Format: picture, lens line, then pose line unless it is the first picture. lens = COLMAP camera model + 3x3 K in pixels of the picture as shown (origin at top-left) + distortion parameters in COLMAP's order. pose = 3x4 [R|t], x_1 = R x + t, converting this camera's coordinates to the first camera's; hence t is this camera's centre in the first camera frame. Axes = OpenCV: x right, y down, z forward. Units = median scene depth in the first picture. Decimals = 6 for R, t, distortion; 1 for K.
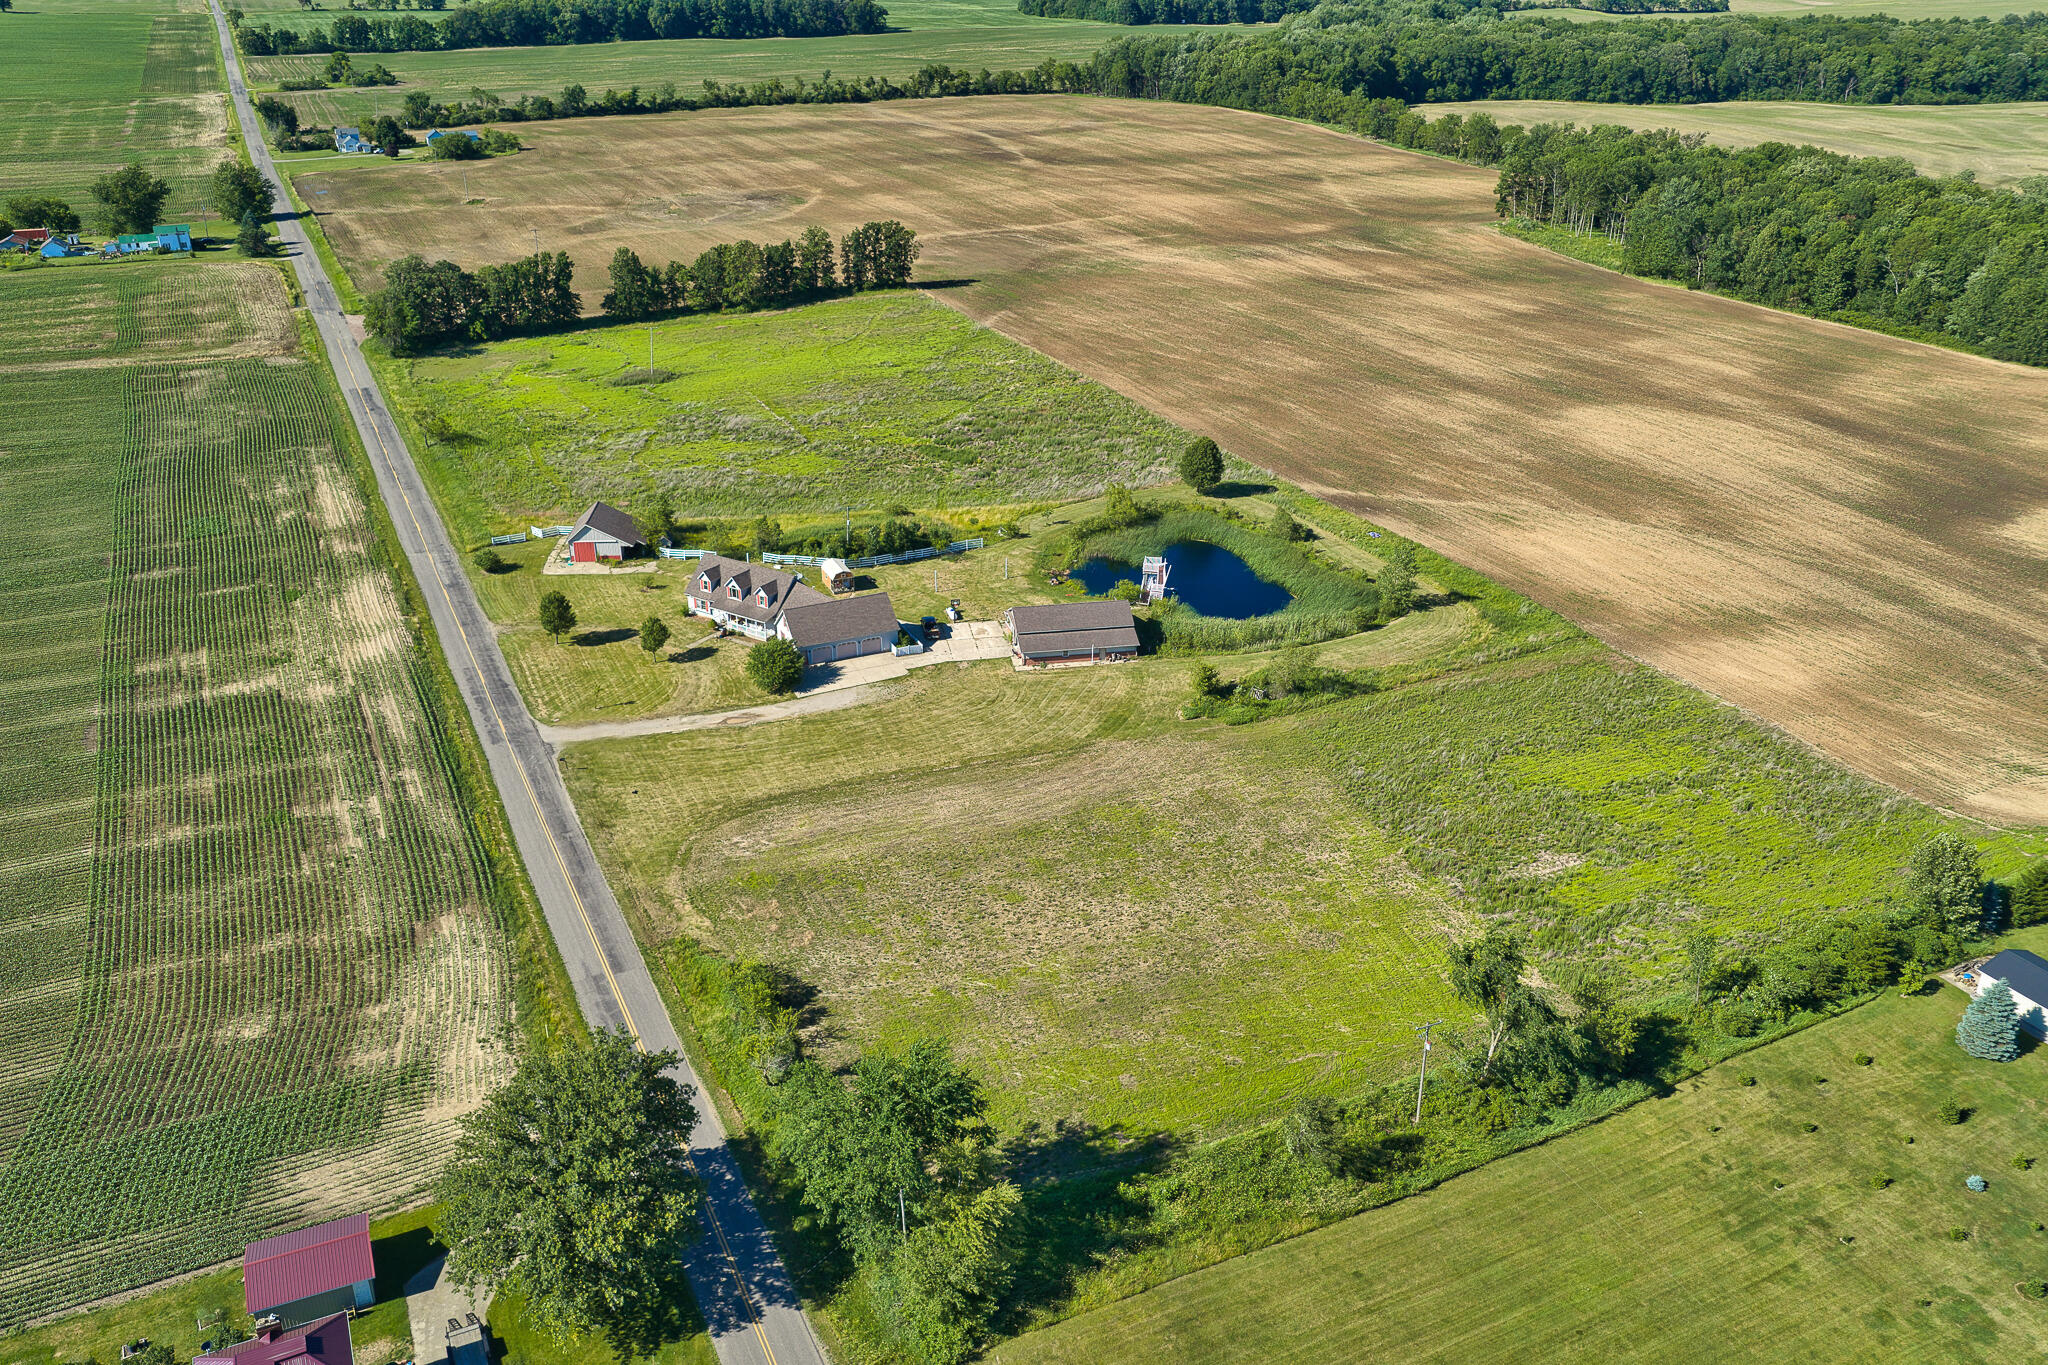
lens RADIAL K [[1677.6, 0, 1029.2], [0, 1677.6, 678.4], [0, 0, 1]] dist [0.016910, -0.014649]
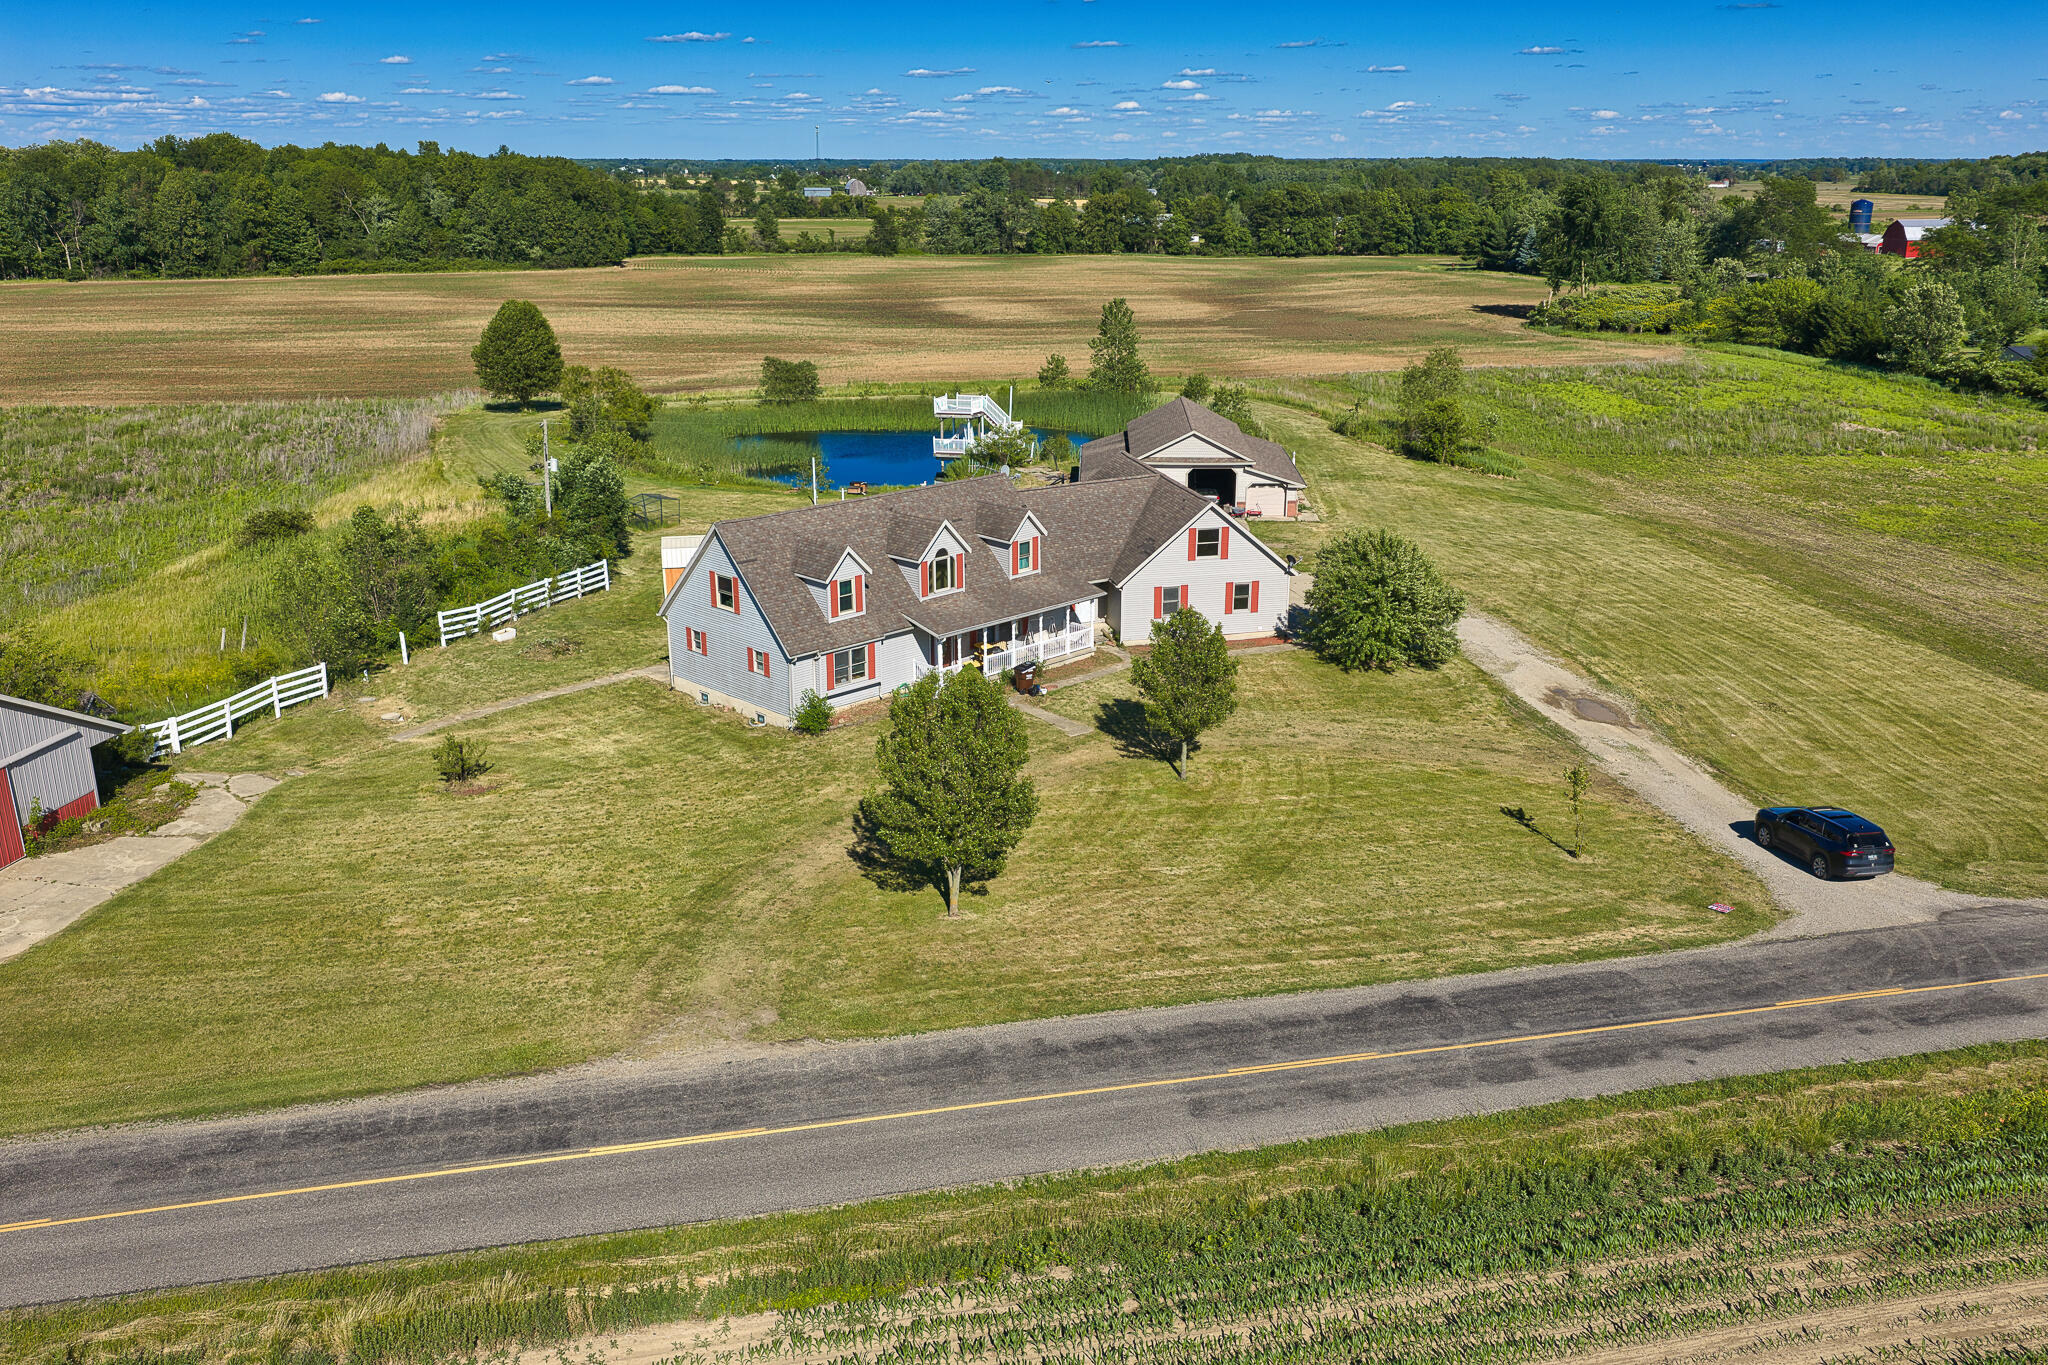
lens RADIAL K [[1681.0, 0, 1033.4], [0, 1681.0, 664.1], [0, 0, 1]] dist [0.035388, -0.053457]
pose [[0.203749, -0.281348, 0.937726, -0.384862], [0.410376, 0.894154, 0.179108, -0.069380], [-0.888863, 0.348327, 0.297641, 0.730001]]
